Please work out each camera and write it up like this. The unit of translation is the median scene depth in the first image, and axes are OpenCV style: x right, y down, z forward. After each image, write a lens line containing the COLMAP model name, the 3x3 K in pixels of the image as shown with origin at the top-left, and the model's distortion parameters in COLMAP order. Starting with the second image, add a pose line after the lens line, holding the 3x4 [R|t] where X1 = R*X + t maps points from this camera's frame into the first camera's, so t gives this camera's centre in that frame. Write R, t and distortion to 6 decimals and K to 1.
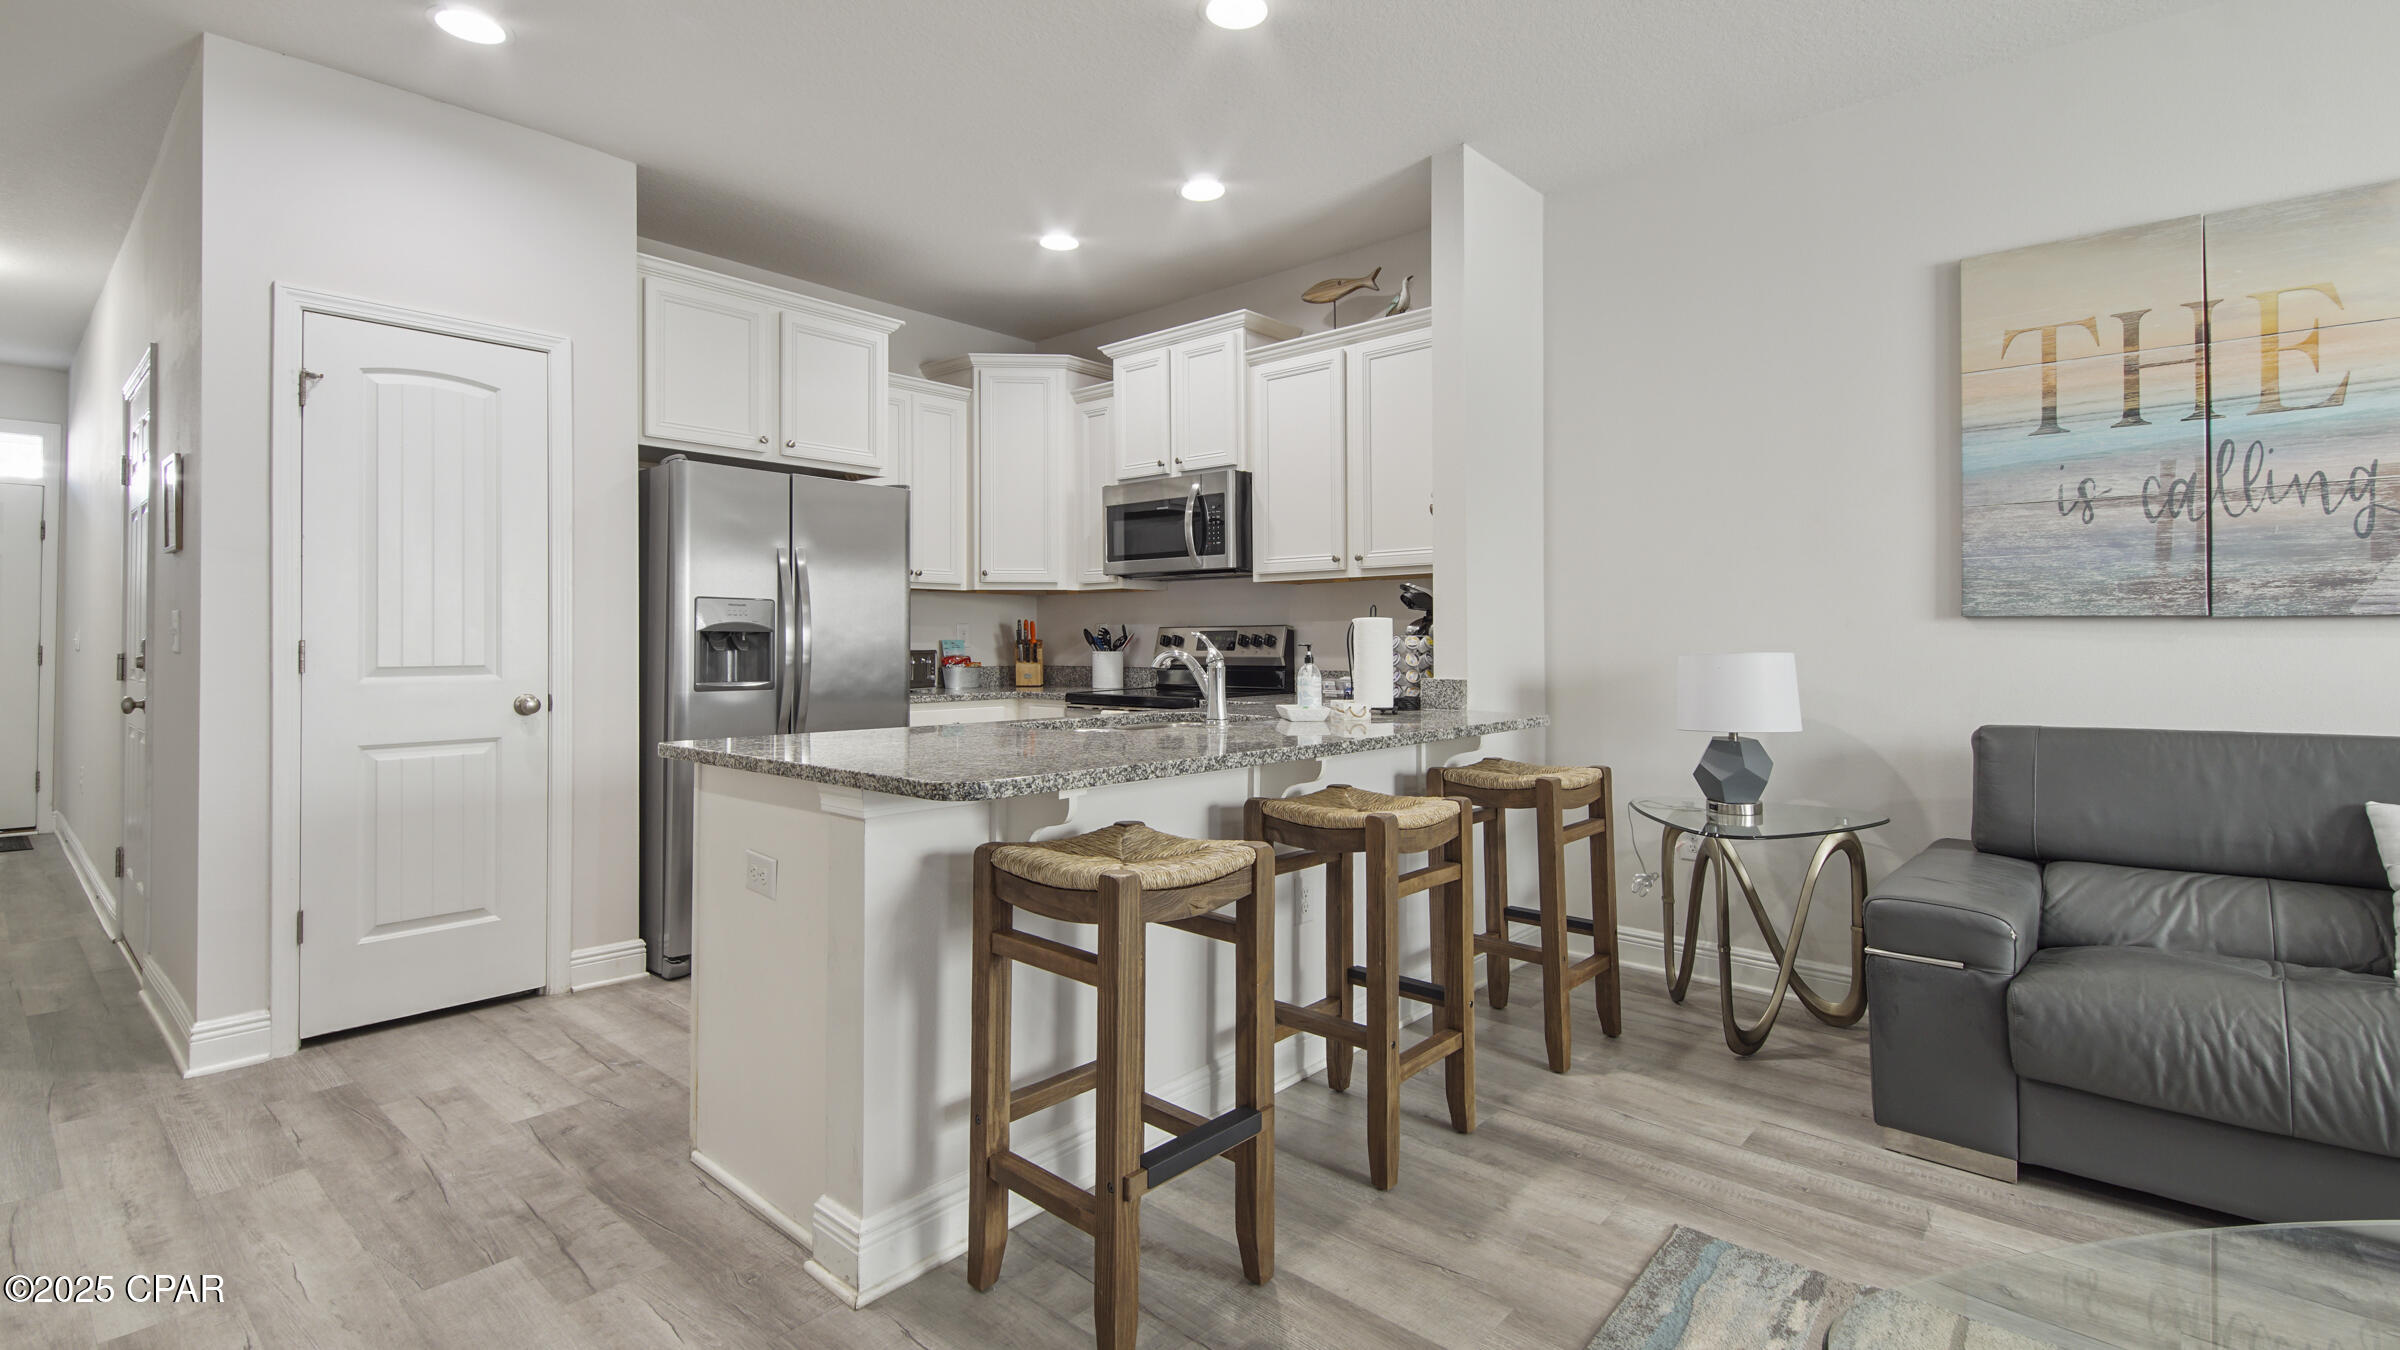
lens RADIAL K [[1042.3, 0, 1156.2], [0, 1042.3, 625.1], [0, 0, 1]] dist [0.018289, -0.010720]
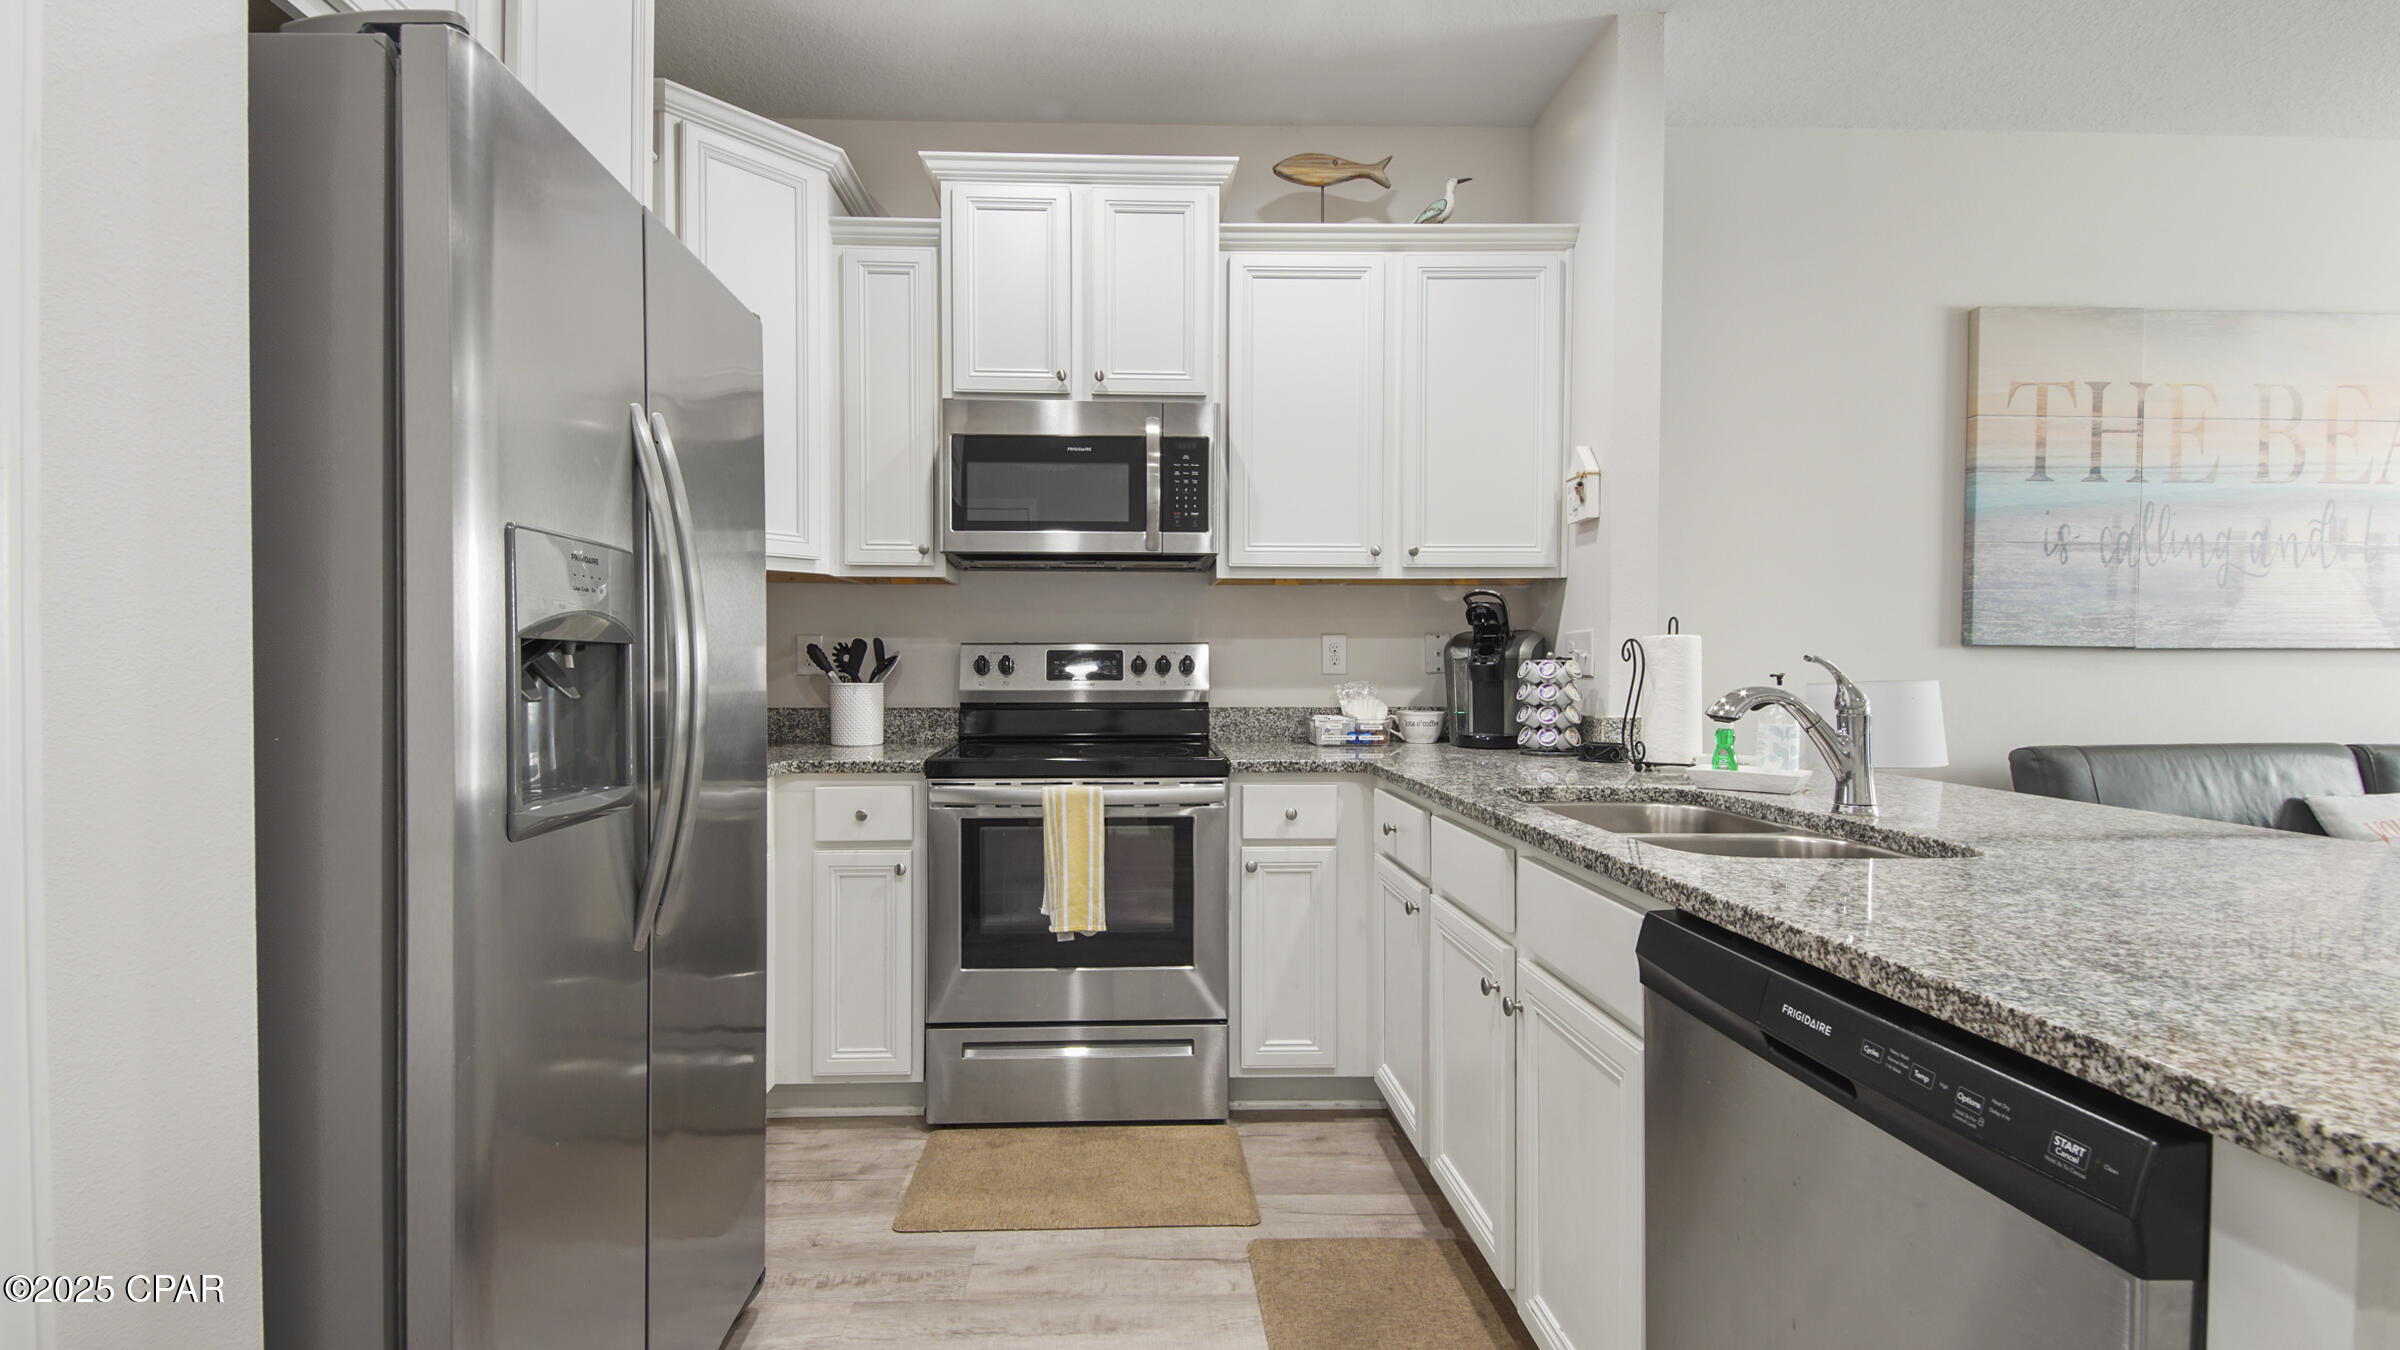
lens RADIAL K [[1073.8, 0, 1112.7], [0, 1073.8, 672.3], [0, 0, 1]] dist [0.026340, -0.016155]
pose [[0.732256, -0.004252, 0.681016, -0.515231], [-0.013323, 0.999700, 0.020567, 0.007247], [-0.680899, -0.024133, 0.731980, 0.656258]]
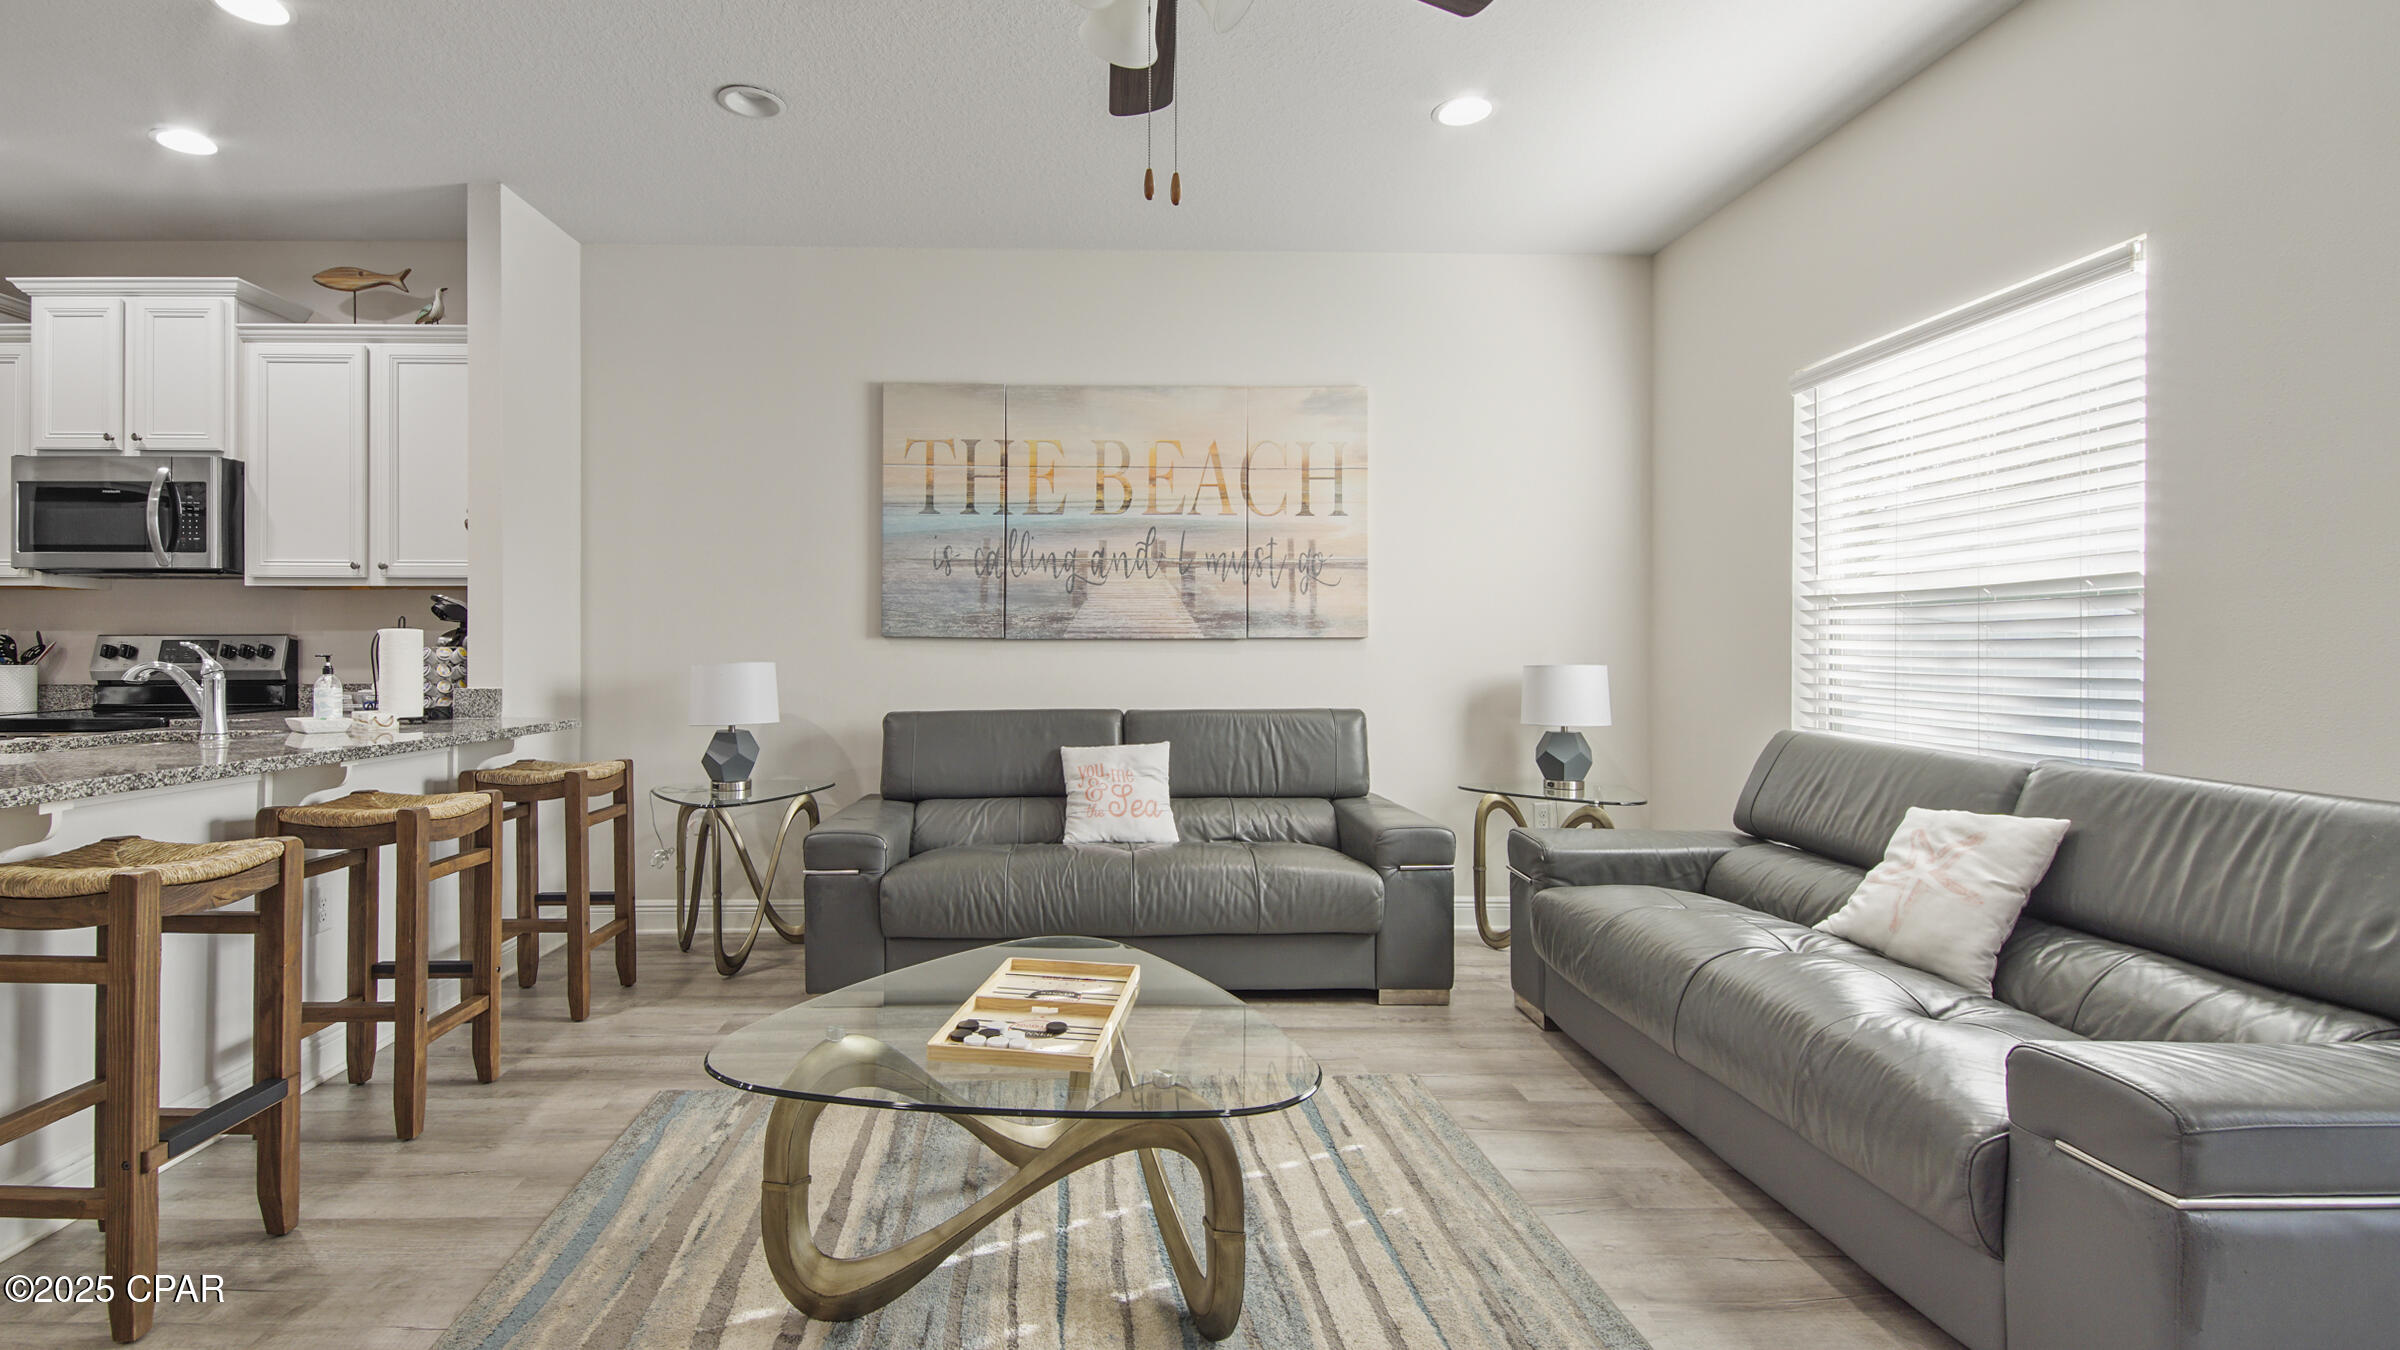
lens RADIAL K [[1094.9, 0, 1058.2], [0, 1094.9, 646.6], [0, 0, 1]] dist [0.050456, -0.043077]
pose [[0.732750, 0.007079, 0.680461, -0.052741], [-0.013058, 0.999908, 0.003660, -0.002146], [-0.680372, -0.011567, 0.732776, -0.204963]]
